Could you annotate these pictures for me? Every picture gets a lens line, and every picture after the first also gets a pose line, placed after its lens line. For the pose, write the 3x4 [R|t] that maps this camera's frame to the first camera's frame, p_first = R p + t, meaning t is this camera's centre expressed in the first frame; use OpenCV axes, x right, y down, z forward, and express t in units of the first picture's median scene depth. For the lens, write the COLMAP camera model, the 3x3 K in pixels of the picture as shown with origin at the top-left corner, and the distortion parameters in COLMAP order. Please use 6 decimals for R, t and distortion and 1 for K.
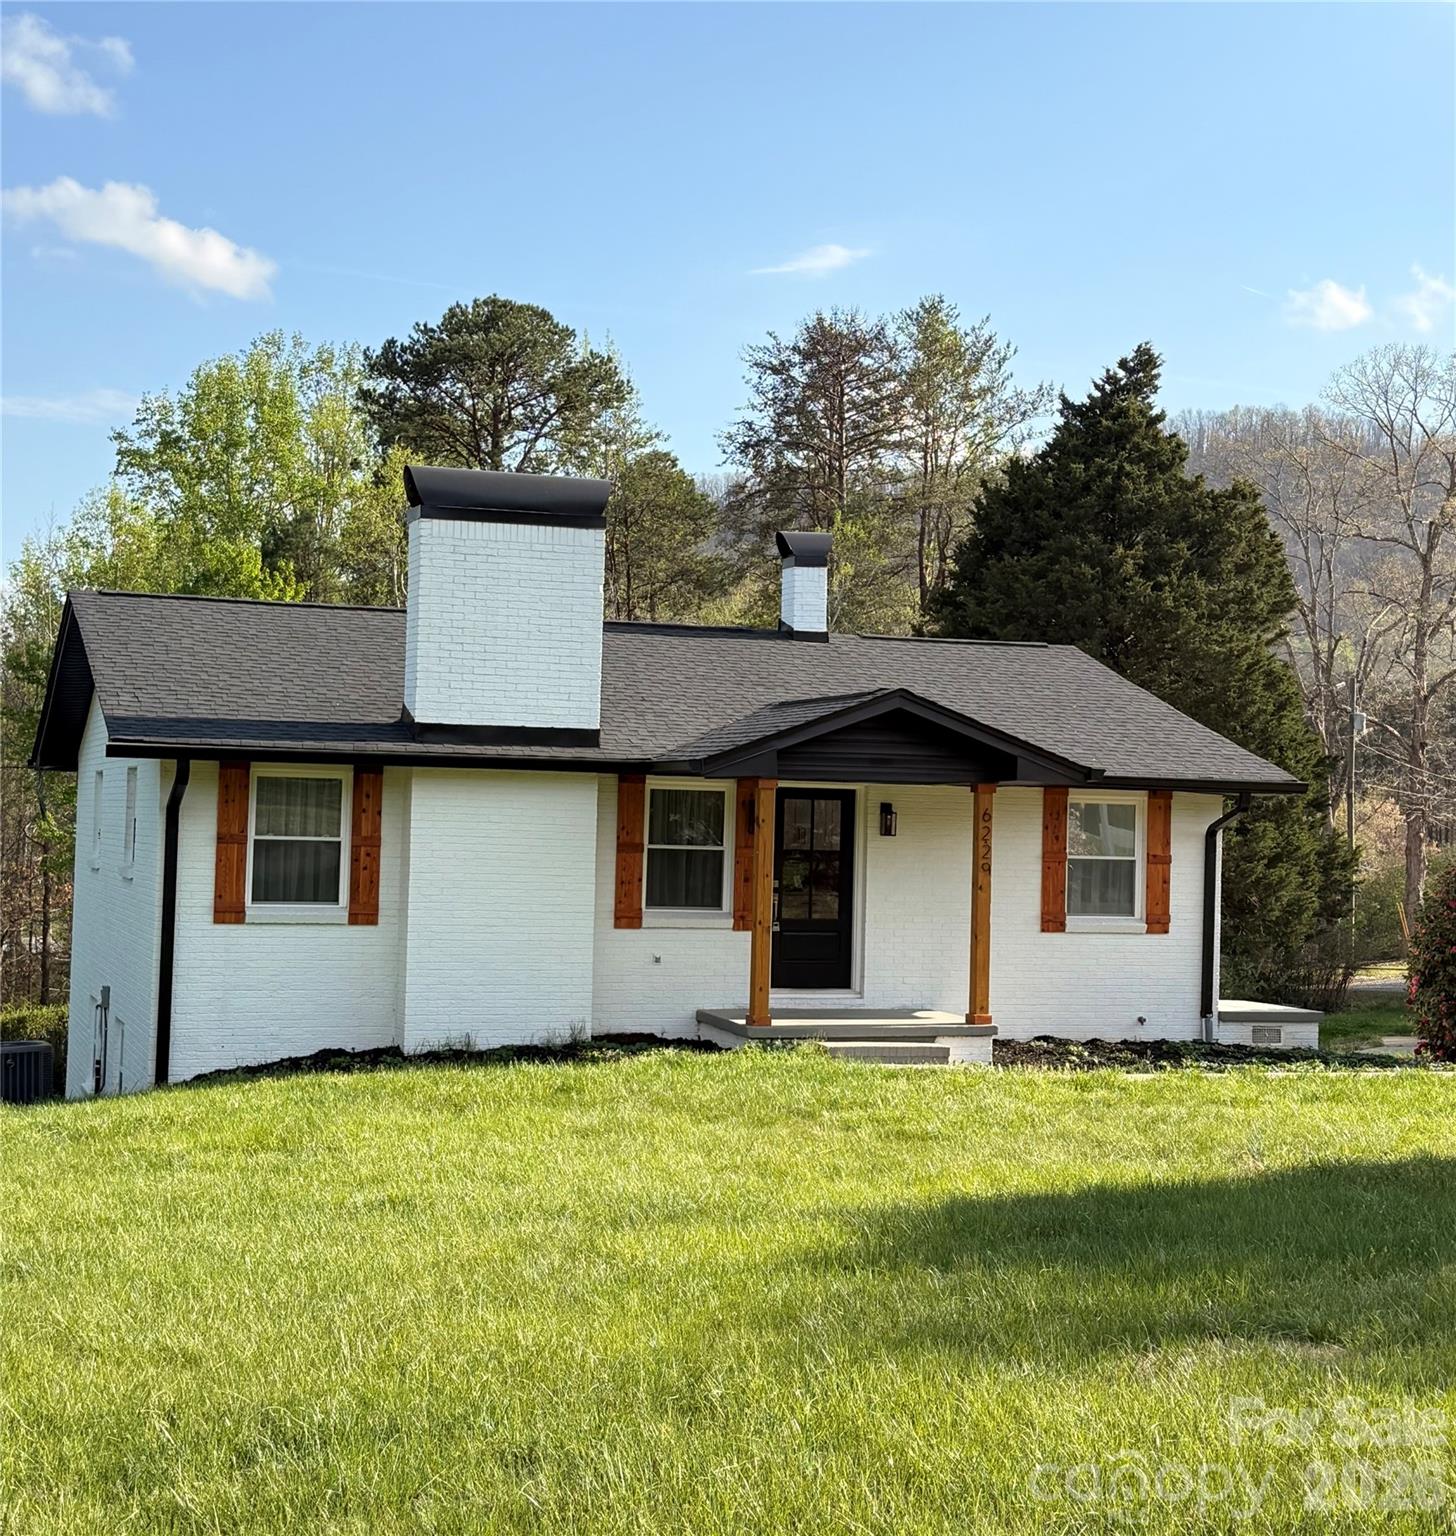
lens RADIAL K [[2360.6, 0, 744.6], [0, 2360.6, 762.9], [0, 0, 1]] dist [0.143680, 0.000000]
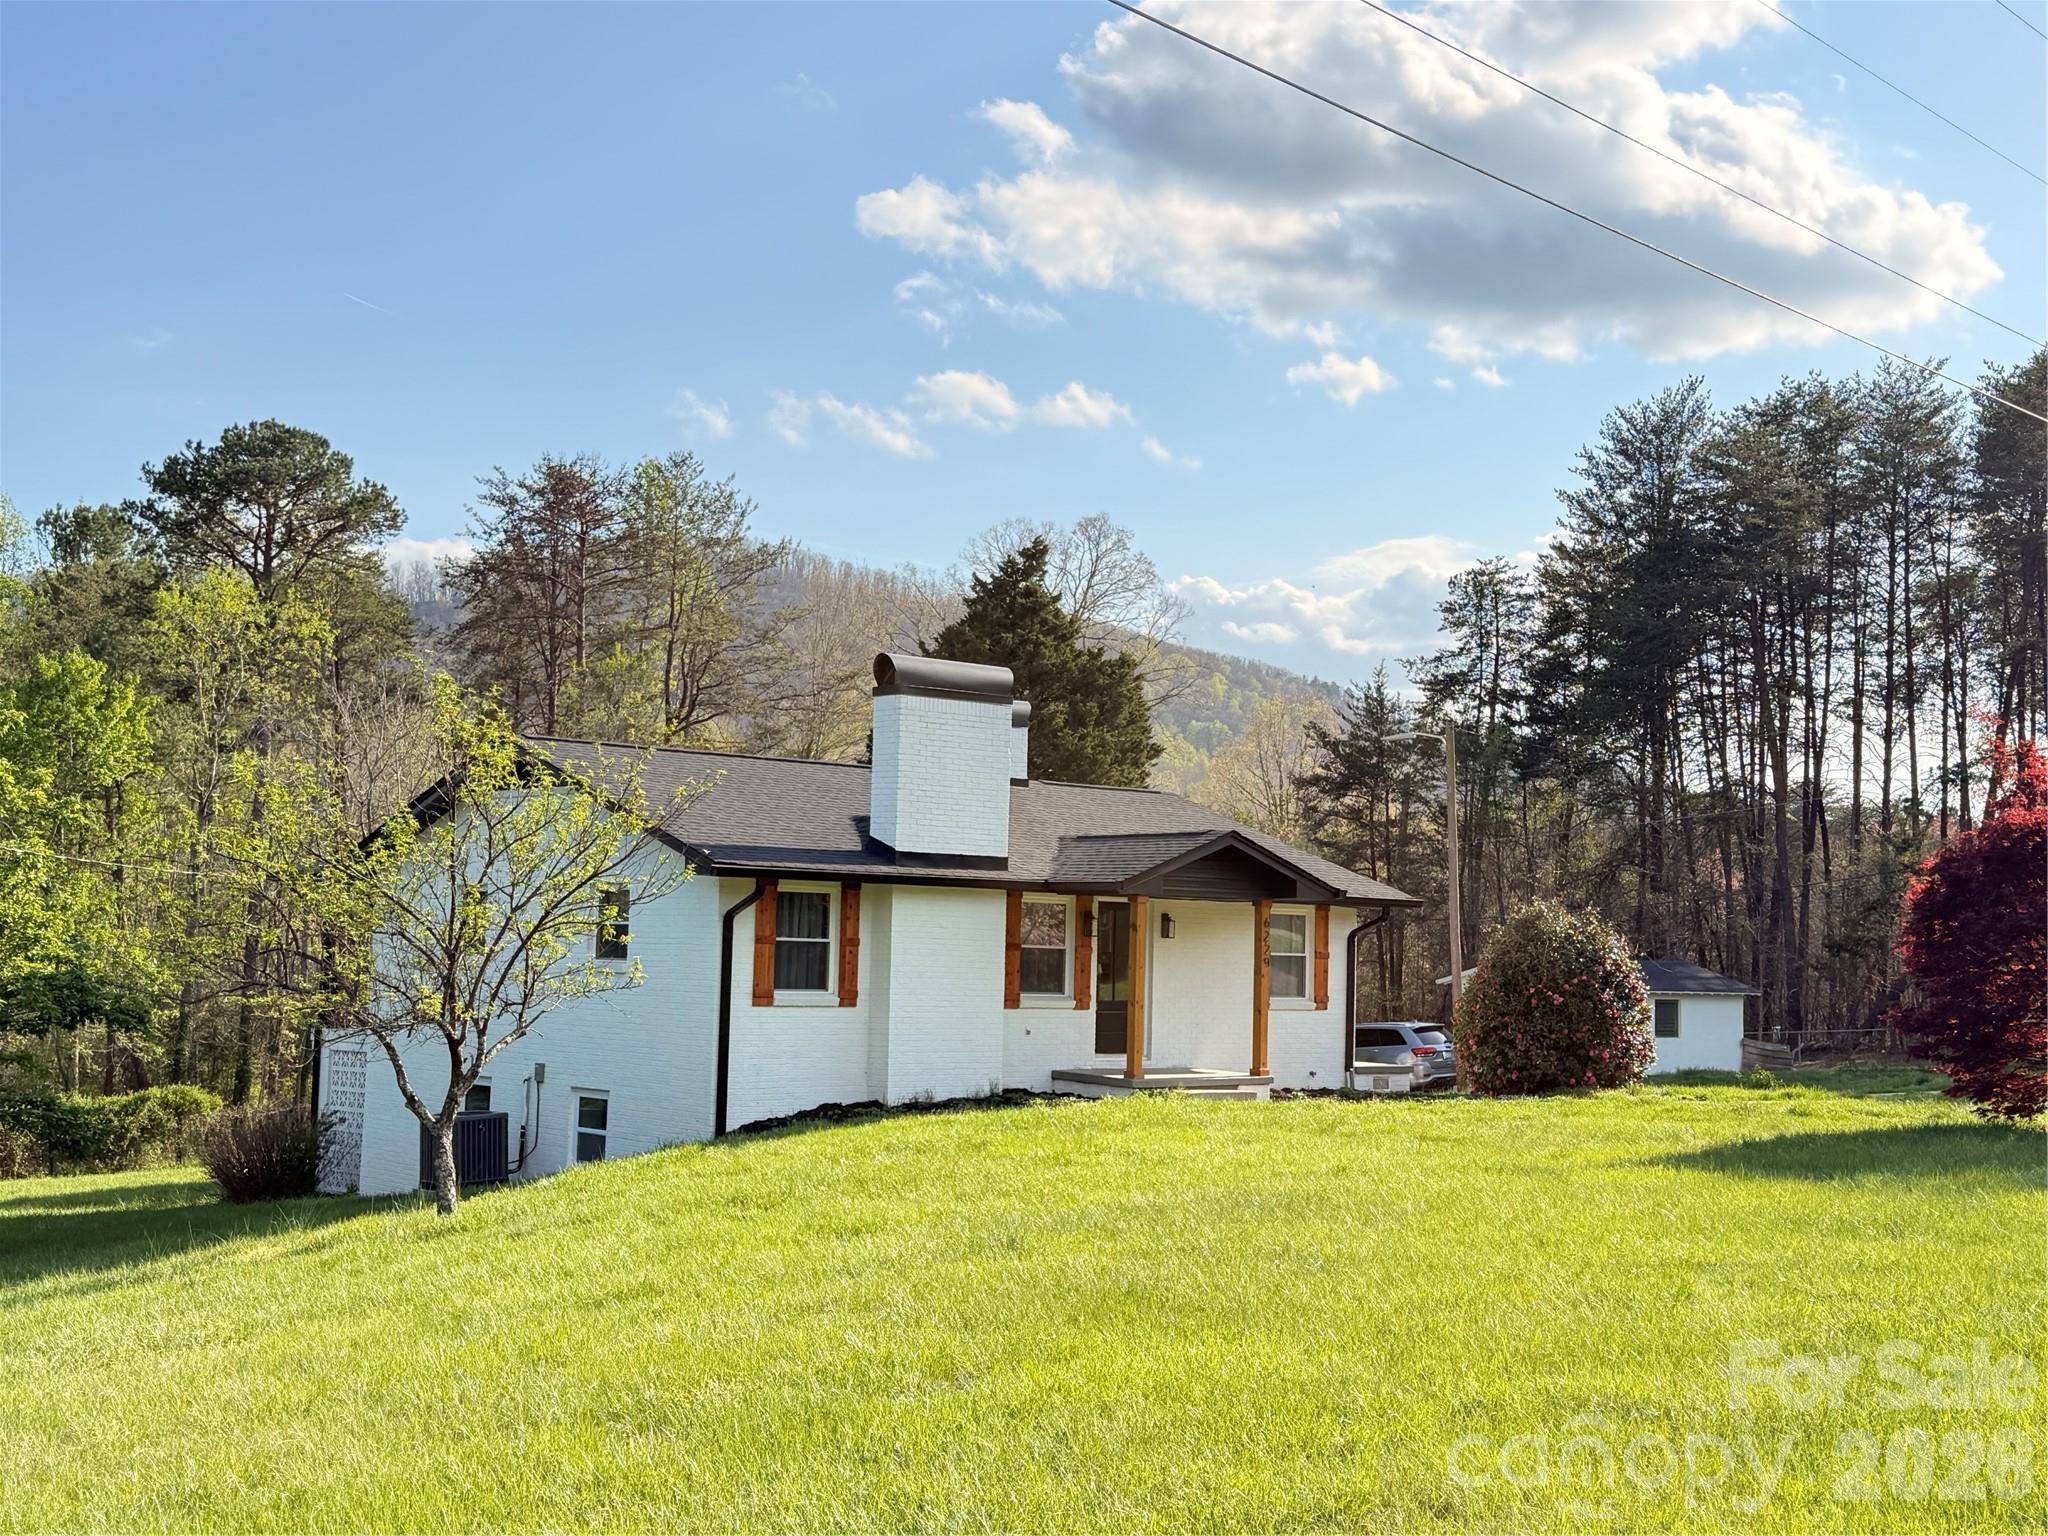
lens RADIAL K [[2301.9, 0, 1022.0], [0, 2301.9, 775.3], [0, 0, 1]] dist [0.050762, 0.000000]
pose [[0.936603, 0.024894, 0.349507, -0.482565], [-0.010651, 0.999035, -0.042617, -0.004774], [-0.350231, 0.036192, 0.935964, -0.197588]]
